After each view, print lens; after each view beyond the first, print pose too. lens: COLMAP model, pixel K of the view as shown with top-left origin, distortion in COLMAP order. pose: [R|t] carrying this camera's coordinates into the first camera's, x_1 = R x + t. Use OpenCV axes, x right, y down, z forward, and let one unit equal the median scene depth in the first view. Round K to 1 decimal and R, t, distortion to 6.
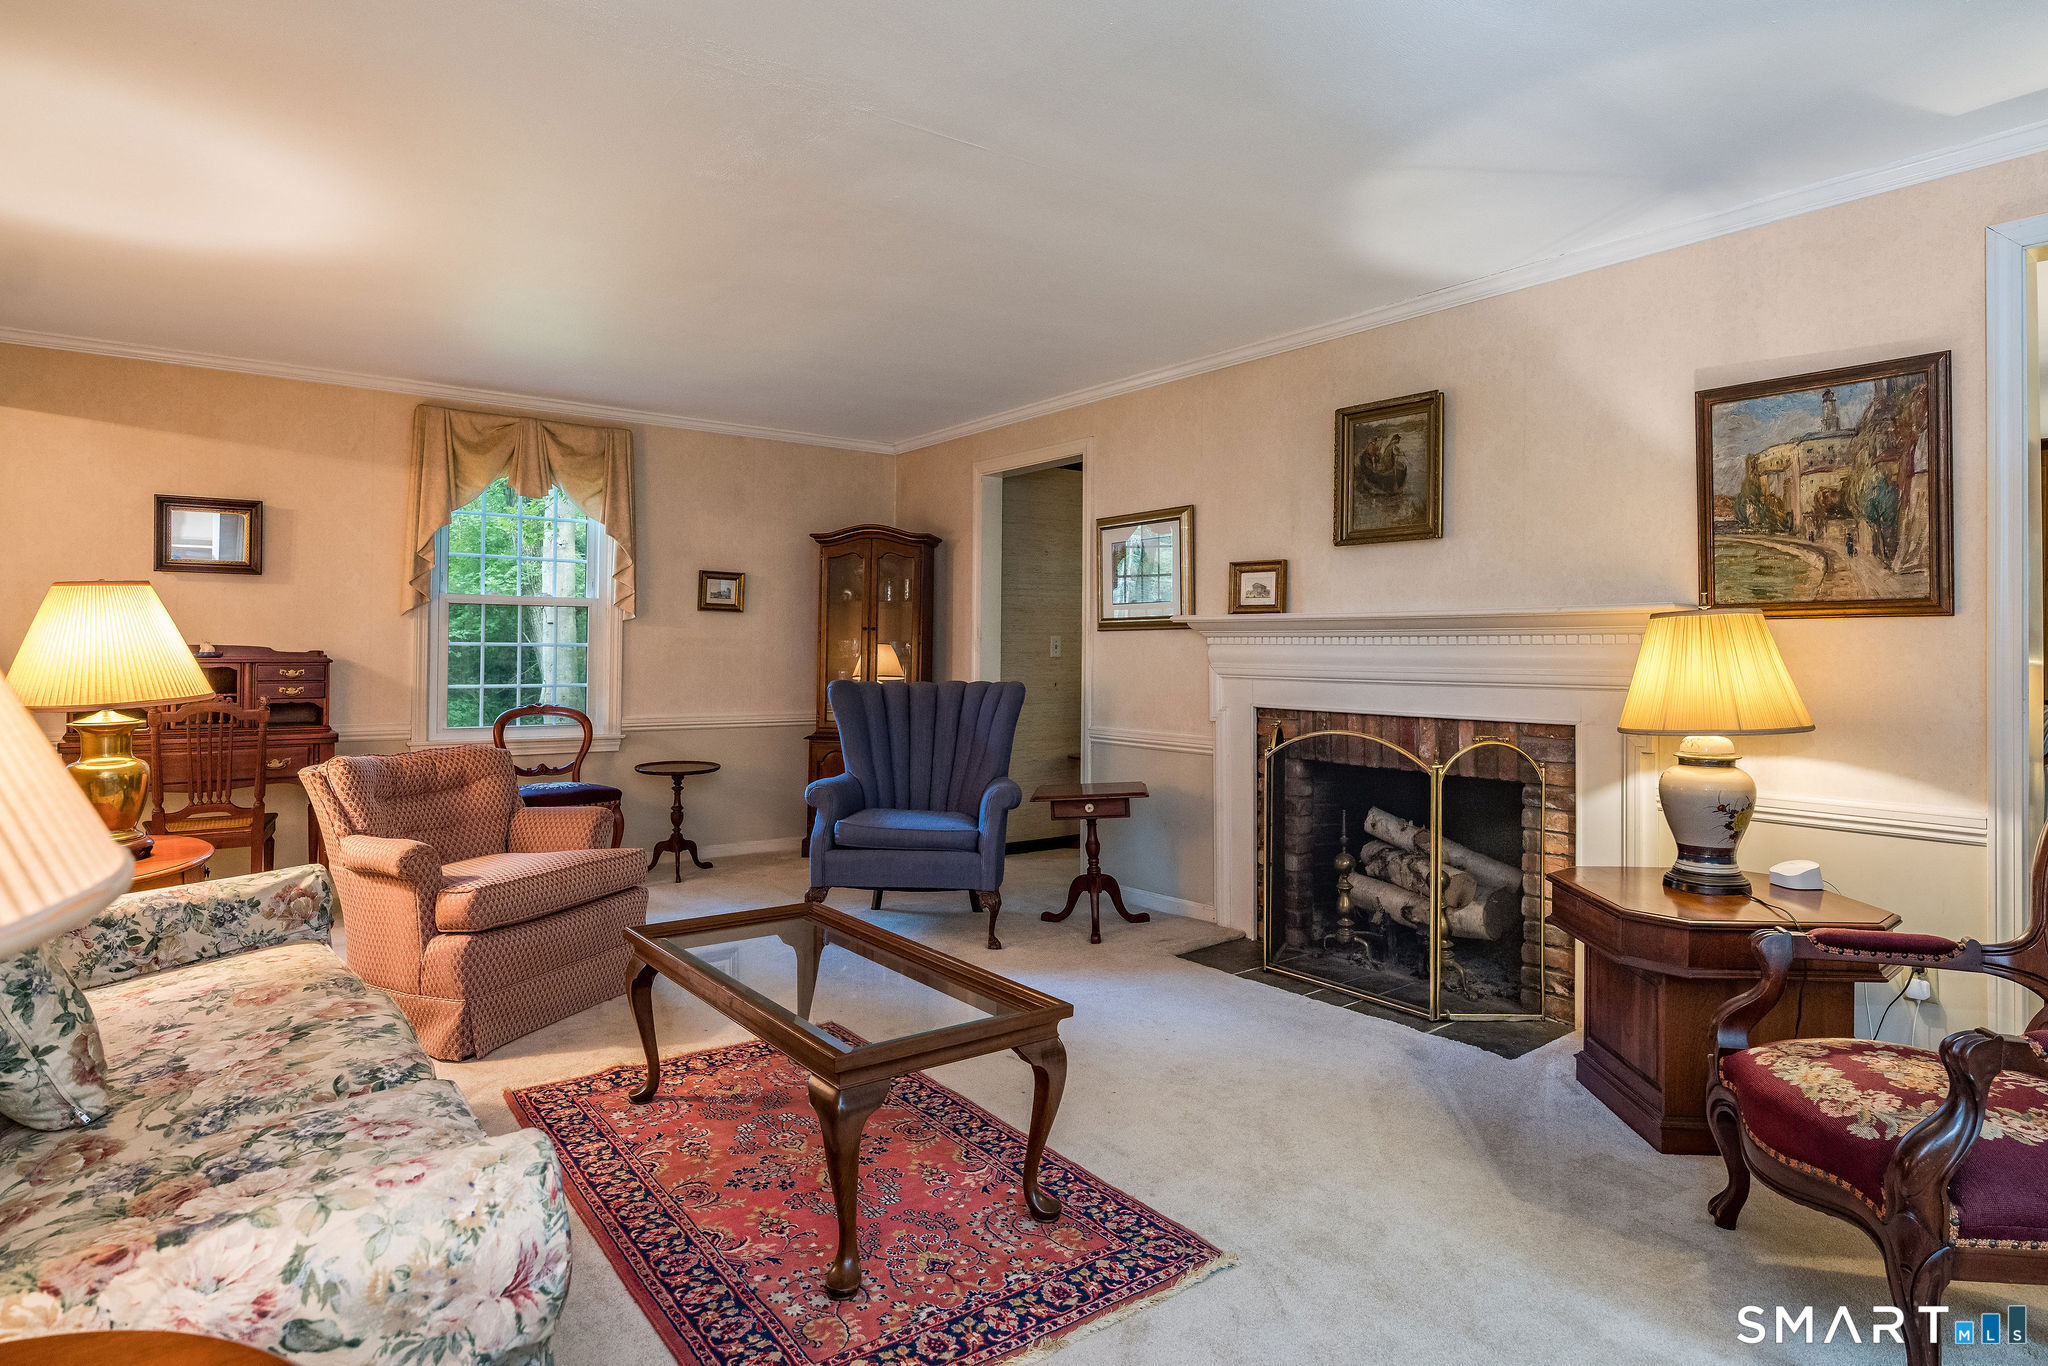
lens RADIAL K [[1115.7, 0, 1018.6], [0, 1115.7, 672.7], [0, 0, 1]] dist [0.003872, -0.002429]
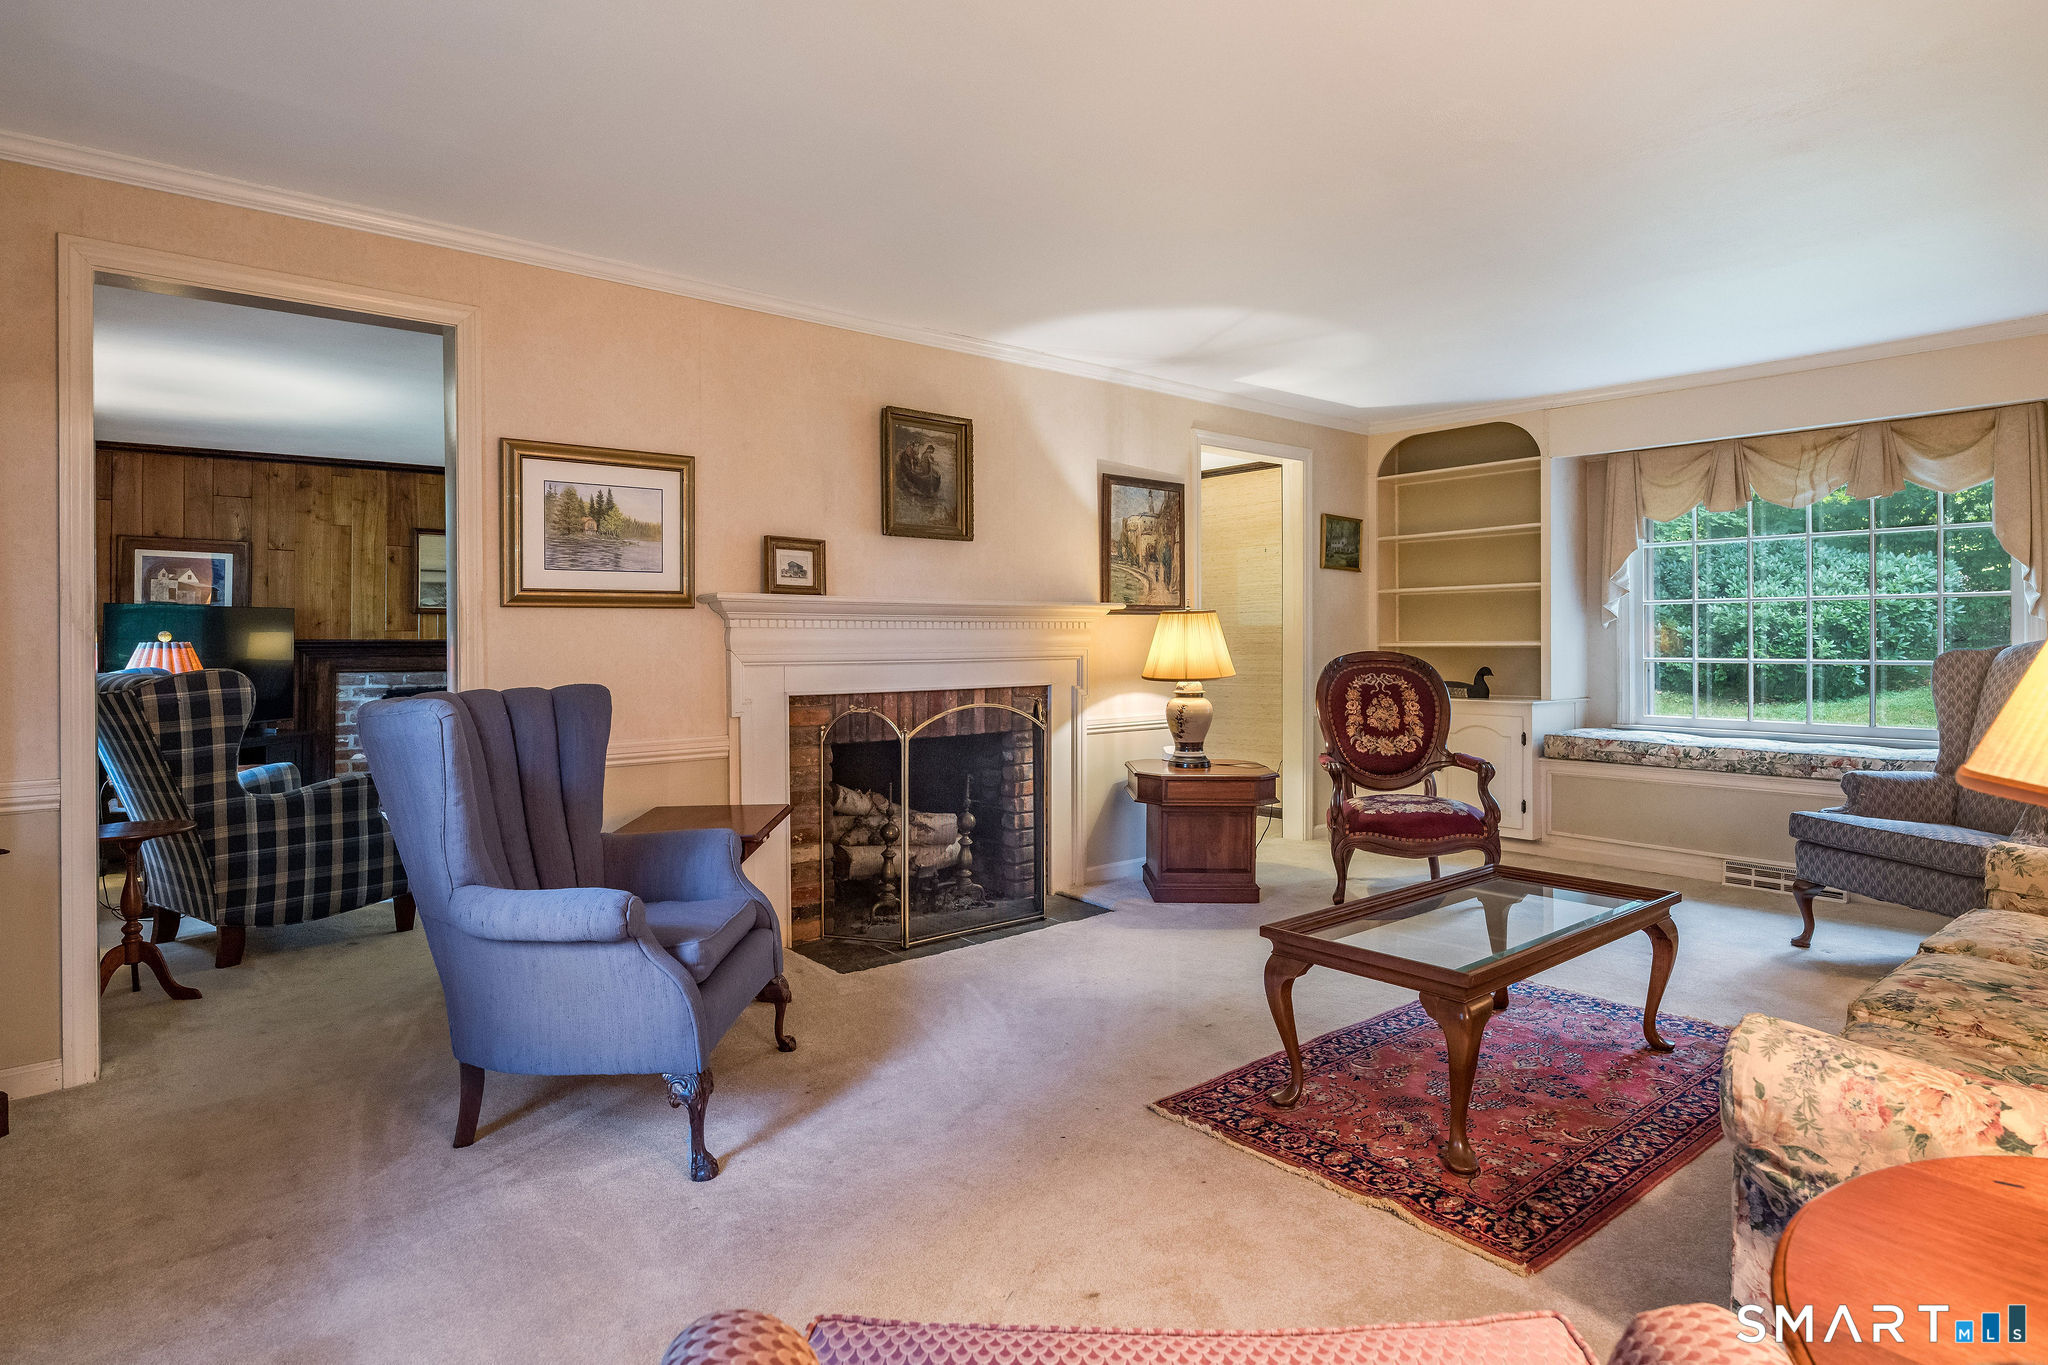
lens RADIAL K [[1115.7, 0, 1018.2], [0, 1115.7, 662.9], [0, 0, 1]] dist [0.003872, -0.002429]
pose [[-0.050244, -0.025948, 0.998400, -0.837202], [0.025011, 0.999316, 0.027230, -0.019311], [-0.998424, 0.026339, -0.049561, 0.999458]]
